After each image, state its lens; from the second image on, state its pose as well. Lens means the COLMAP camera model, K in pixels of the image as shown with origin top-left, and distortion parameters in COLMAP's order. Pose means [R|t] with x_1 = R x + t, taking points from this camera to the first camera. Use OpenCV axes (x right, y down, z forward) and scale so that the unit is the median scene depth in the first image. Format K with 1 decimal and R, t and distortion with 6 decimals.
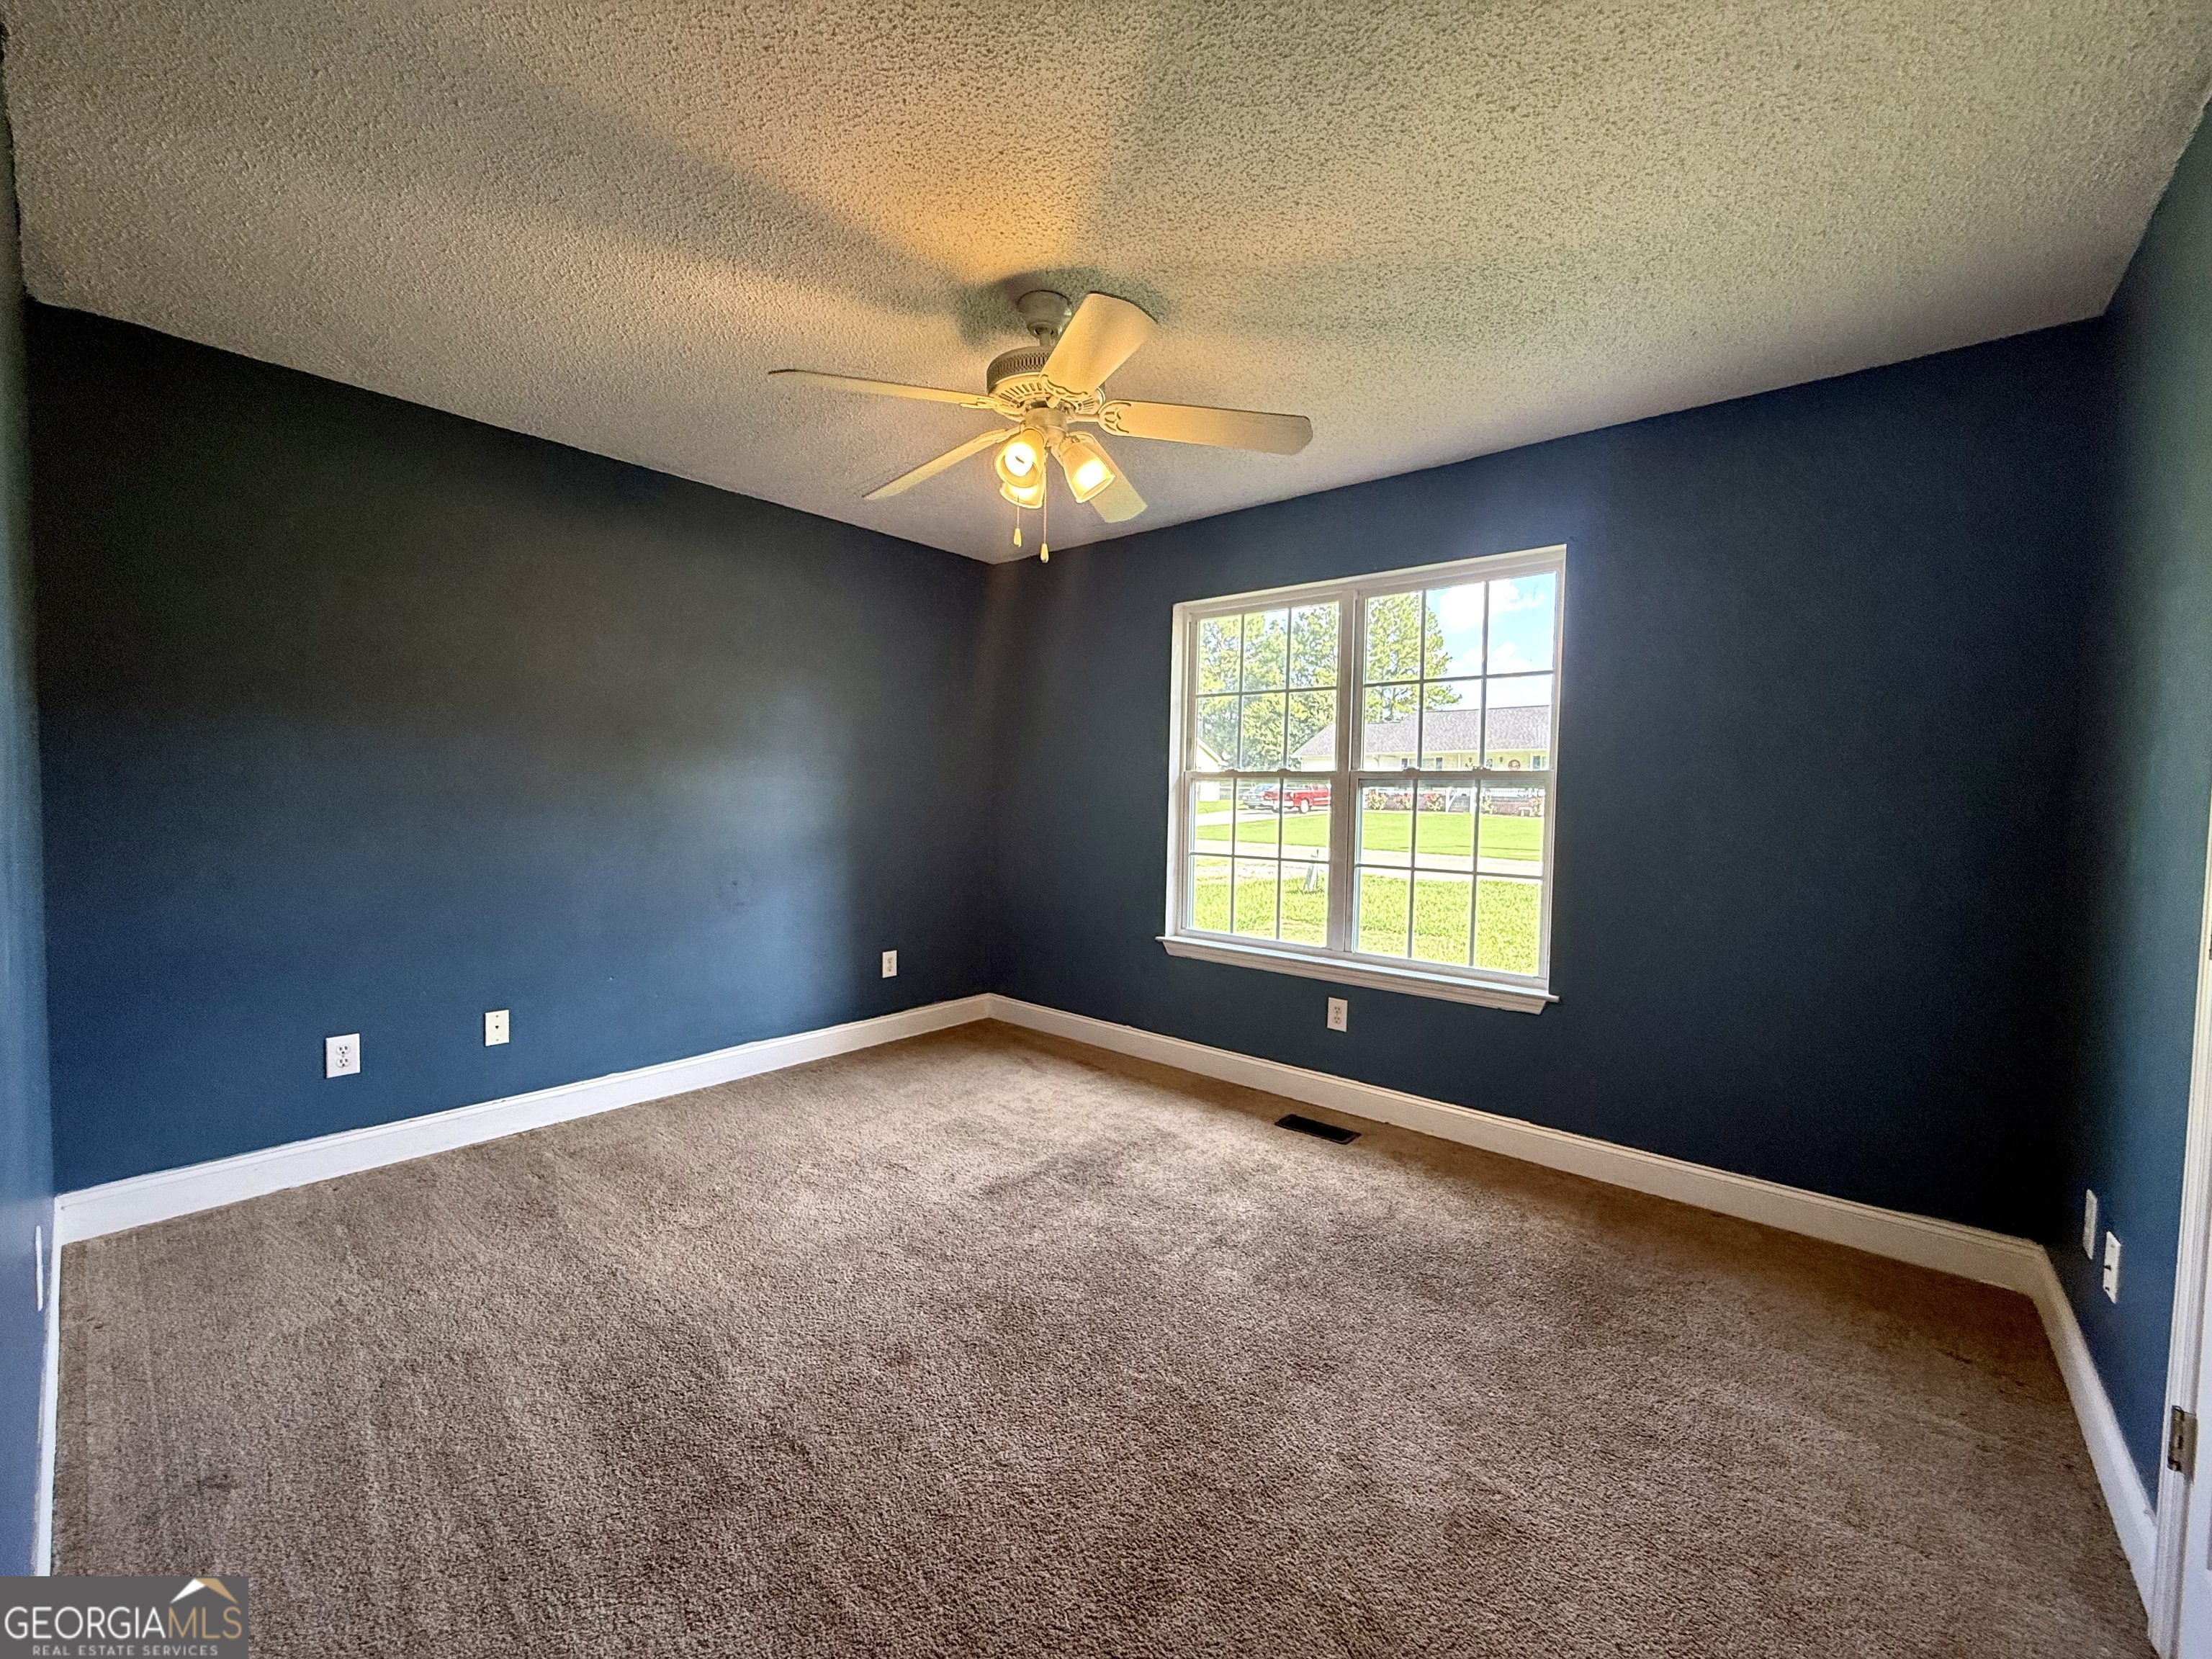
lens RADIAL K [[877.4, 0, 1106.0], [0, 877.4, 829.5], [0, 0, 1]] dist [0.001871, 0.000074]
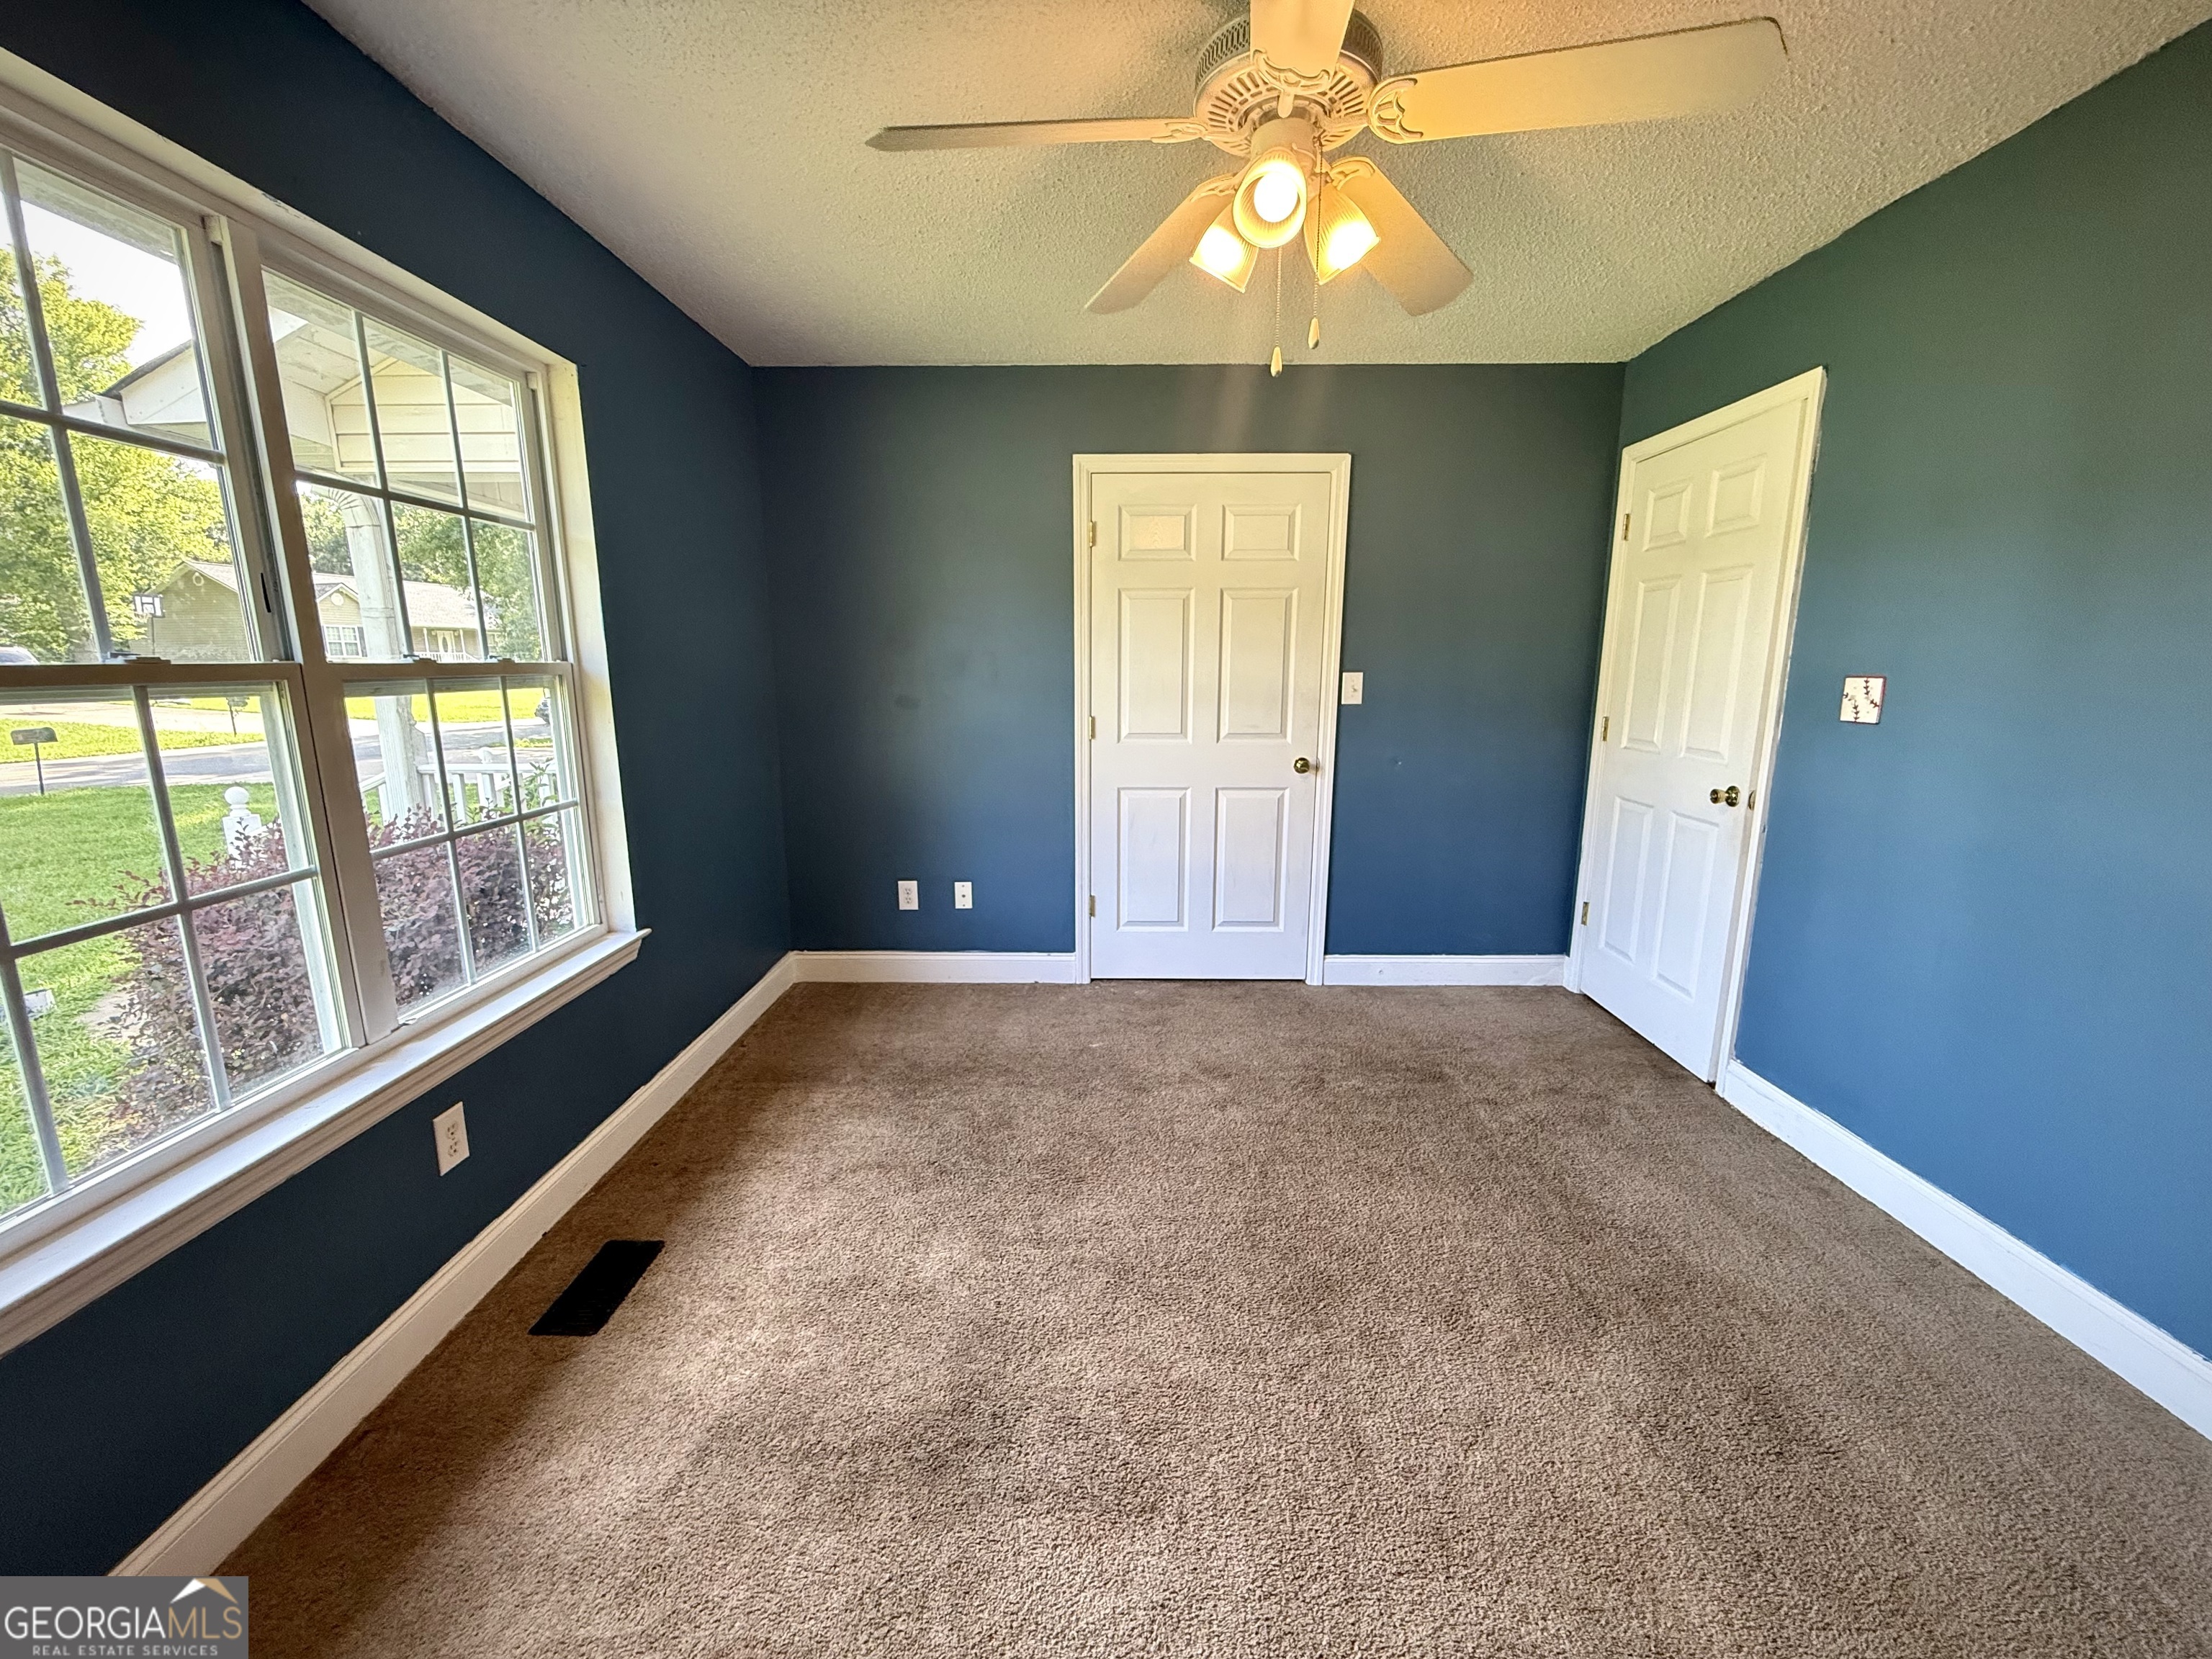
lens RADIAL K [[877.4, 0, 1106.0], [0, 877.4, 829.5], [0, 0, 1]] dist [0.001871, 0.000074]
pose [[-0.635972, -0.154071, 0.756175, -0.407431], [0.032463, 0.973659, 0.225686, -0.084314], [-0.771029, 0.168077, -0.614219, 1.159930]]
